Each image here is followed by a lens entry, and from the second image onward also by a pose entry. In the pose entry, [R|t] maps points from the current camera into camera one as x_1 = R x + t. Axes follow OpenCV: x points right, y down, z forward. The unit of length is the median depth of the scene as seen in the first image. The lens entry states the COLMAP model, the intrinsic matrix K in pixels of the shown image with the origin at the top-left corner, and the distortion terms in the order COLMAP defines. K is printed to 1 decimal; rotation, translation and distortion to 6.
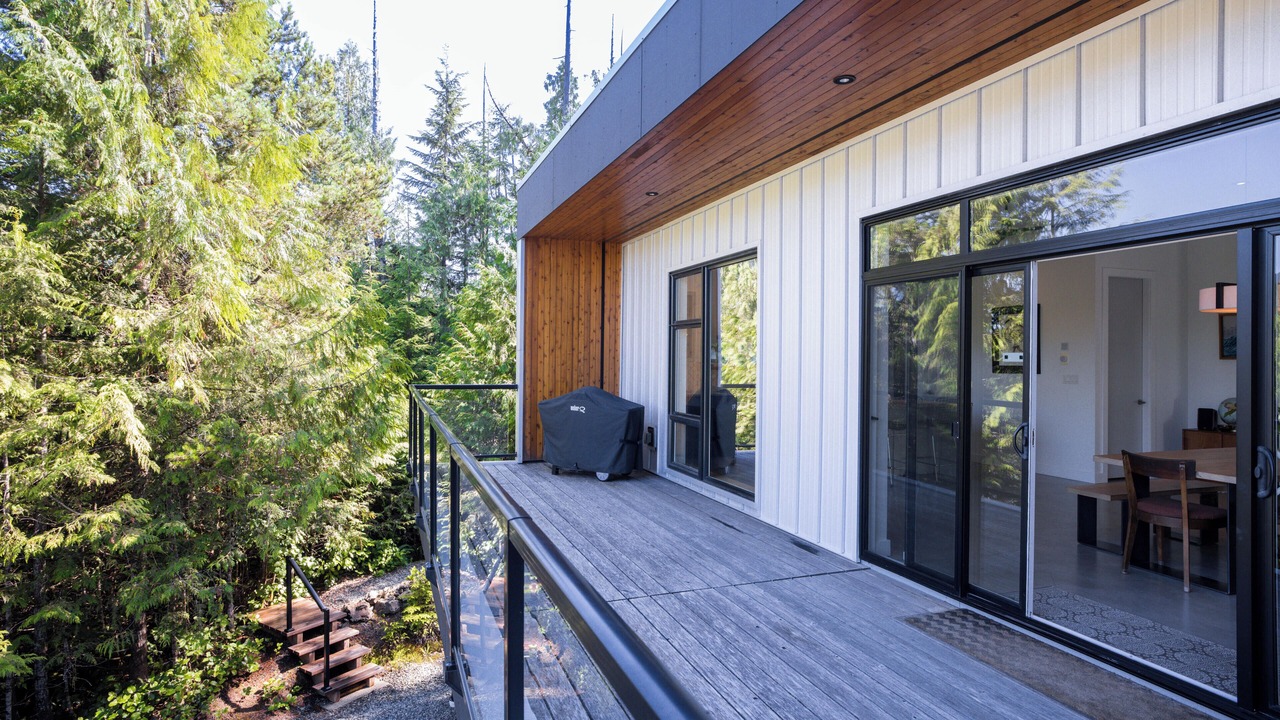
lens RADIAL K [[657.8, 0, 642.2], [0, 657.8, 356.2], [0, 0, 1]] dist [-0.003360, 0.001976]
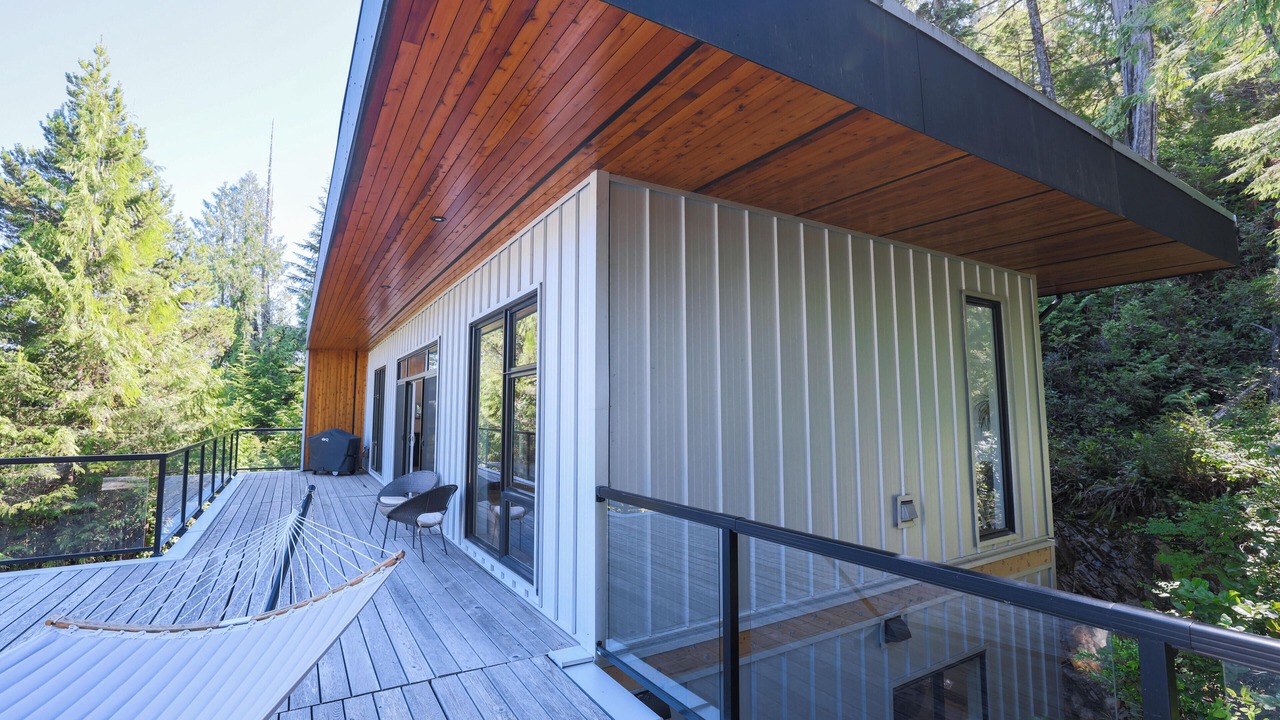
lens RADIAL K [[577.4, 0, 643.7], [0, 577.4, 355.9], [0, 0, 1]] dist [-0.010549, 0.000551]
pose [[0.986392, 0.004457, 0.164352, 0.553213], [0.010532, 0.995867, -0.090215, -0.004140], [-0.164074, 0.090718, 0.982268, -0.860652]]
